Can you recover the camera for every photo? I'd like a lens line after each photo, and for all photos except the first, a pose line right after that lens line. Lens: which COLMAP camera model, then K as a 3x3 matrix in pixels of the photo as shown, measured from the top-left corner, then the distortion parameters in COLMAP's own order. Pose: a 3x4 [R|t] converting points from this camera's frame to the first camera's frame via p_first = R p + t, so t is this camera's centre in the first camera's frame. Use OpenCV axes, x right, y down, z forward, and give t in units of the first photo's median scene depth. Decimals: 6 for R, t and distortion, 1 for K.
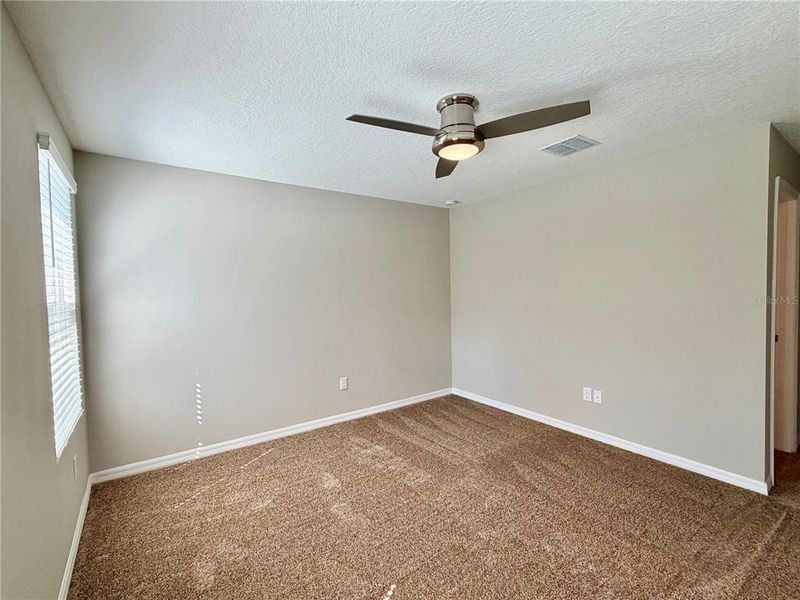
lens RADIAL K [[364.7, 0, 400.0], [0, 364.7, 300.0], [0, 0, 1]] dist [-0.001091, 0.000084]
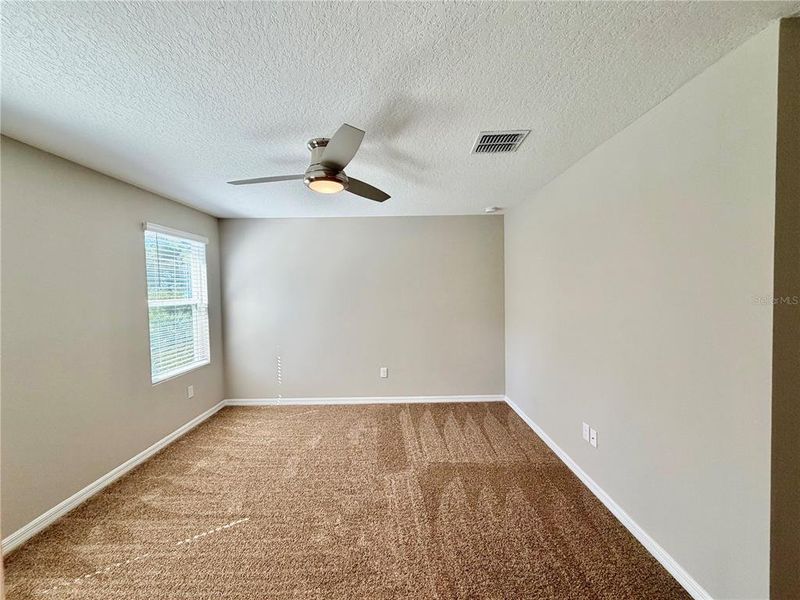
lens RADIAL K [[318.9, 0, 398.7], [0, 318.9, 297.8], [0, 0, 1]] dist [-0.000194, 0.000152]
pose [[0.812349, 0.020045, -0.582827, 0.677905], [-0.019110, 0.999787, 0.007750, -0.041299], [0.582858, 0.004842, 0.812560, 0.212143]]
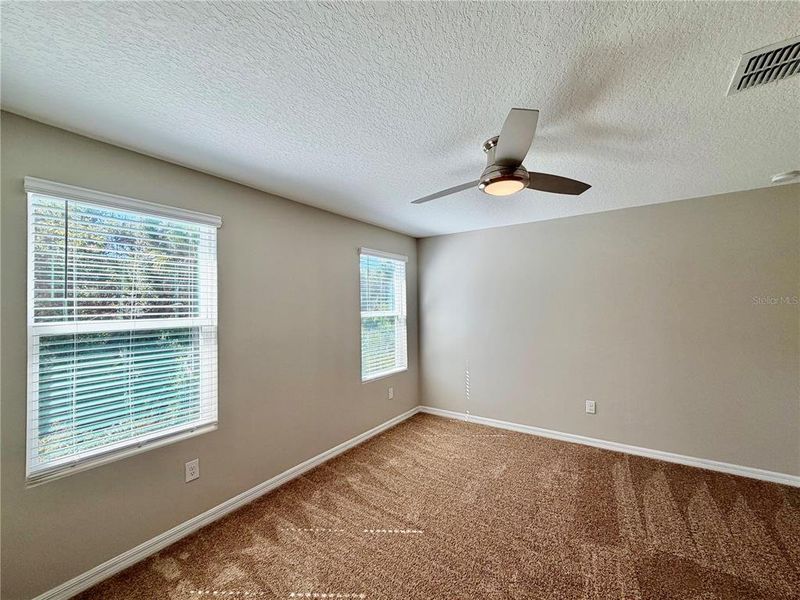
lens RADIAL K [[327.4, 0, 400.9], [0, 327.4, 298.7], [0, 0, 1]] dist [-0.000280, 0.000210]
pose [[0.338677, -0.007887, -0.940870, 0.673269], [-0.027321, 0.999461, -0.018213, -0.040897], [0.940506, 0.031873, 0.338279, 0.289534]]
